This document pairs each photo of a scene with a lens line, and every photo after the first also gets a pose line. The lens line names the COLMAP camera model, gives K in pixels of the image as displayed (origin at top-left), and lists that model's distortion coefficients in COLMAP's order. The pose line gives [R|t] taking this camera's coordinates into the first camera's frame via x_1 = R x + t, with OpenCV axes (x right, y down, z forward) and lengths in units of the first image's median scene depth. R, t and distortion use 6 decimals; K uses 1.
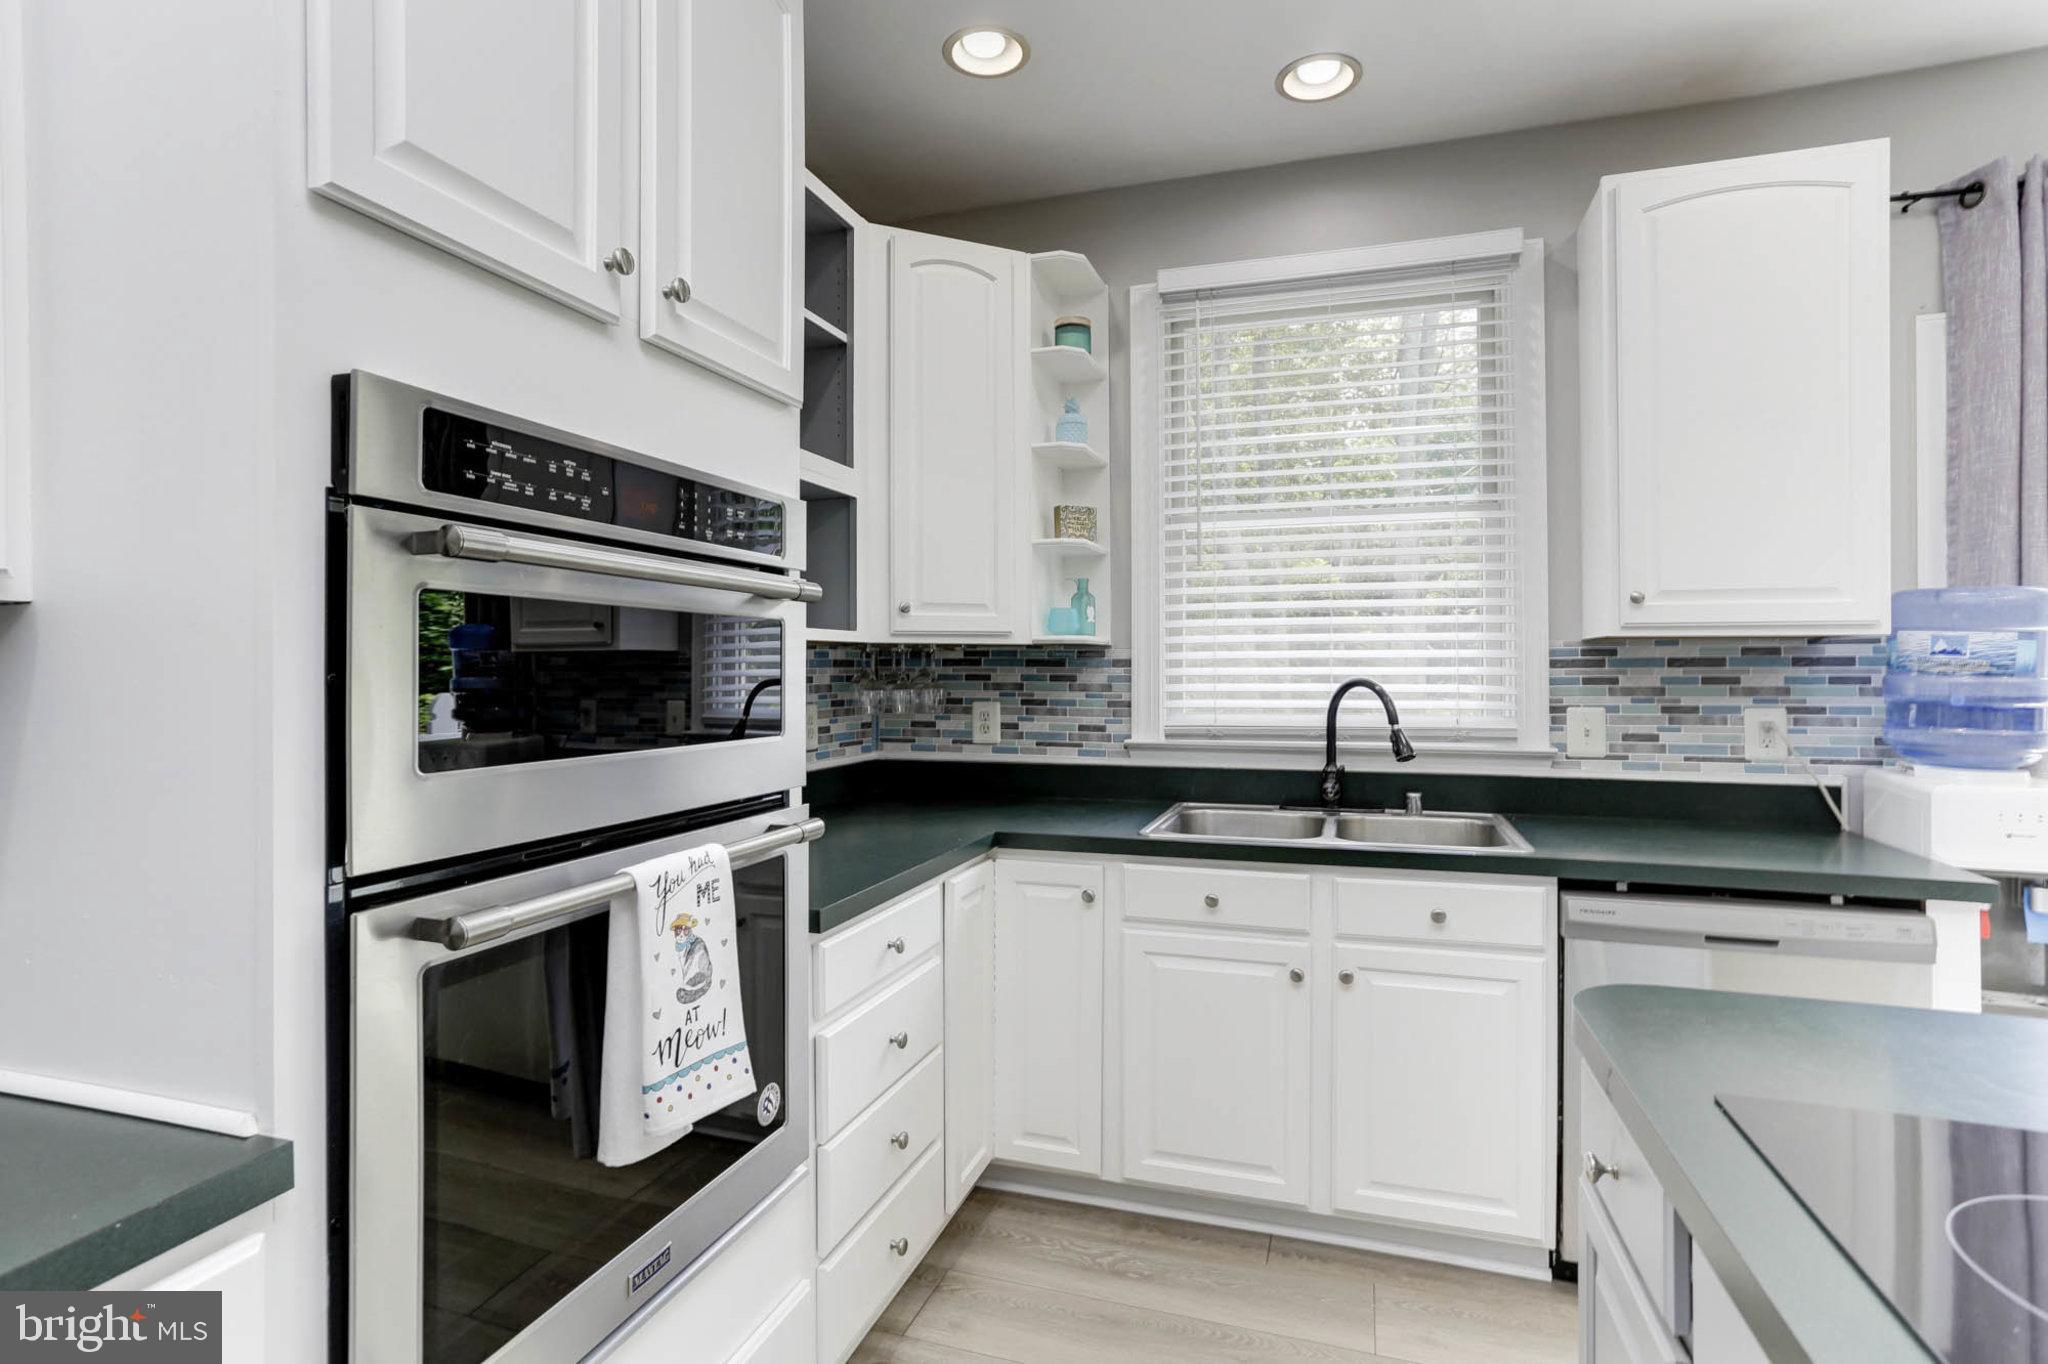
lens RADIAL K [[1016.5, 0, 1040.3], [0, 1016.5, 661.0], [0, 0, 1]] dist [-0.051037, 0.031479]
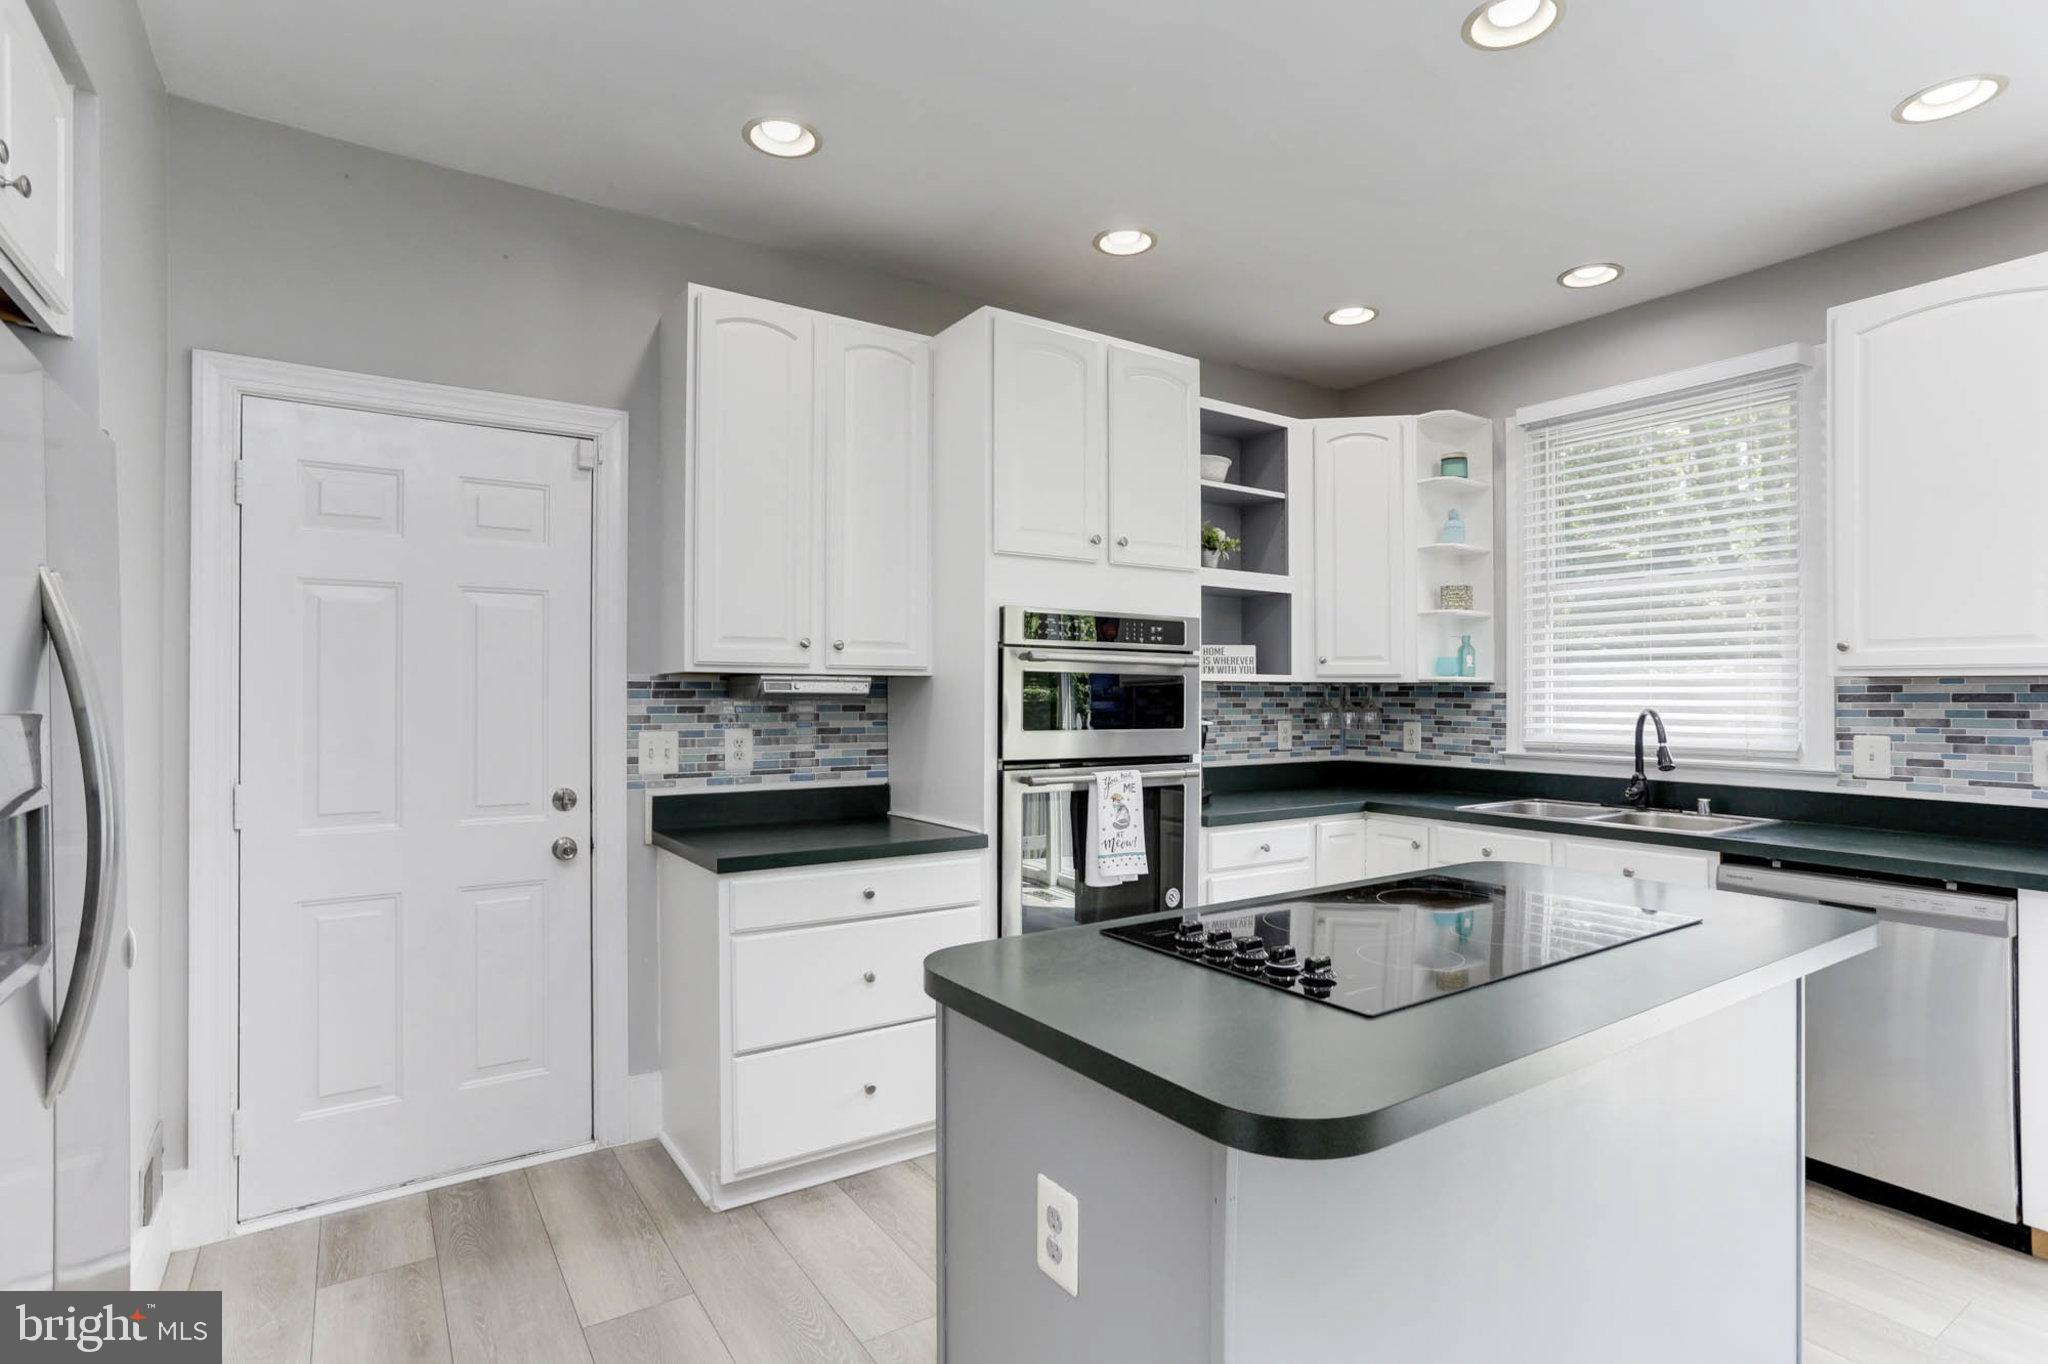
lens RADIAL K [[1016.5, 0, 1037.0], [0, 1016.5, 684.7], [0, 0, 1]] dist [-0.051037, 0.031479]
pose [[0.785828, -0.000918, -0.618445, 0.547934], [-0.002400, 0.999987, -0.004534, -0.006324], [0.618441, 0.005047, 0.785815, -0.582953]]
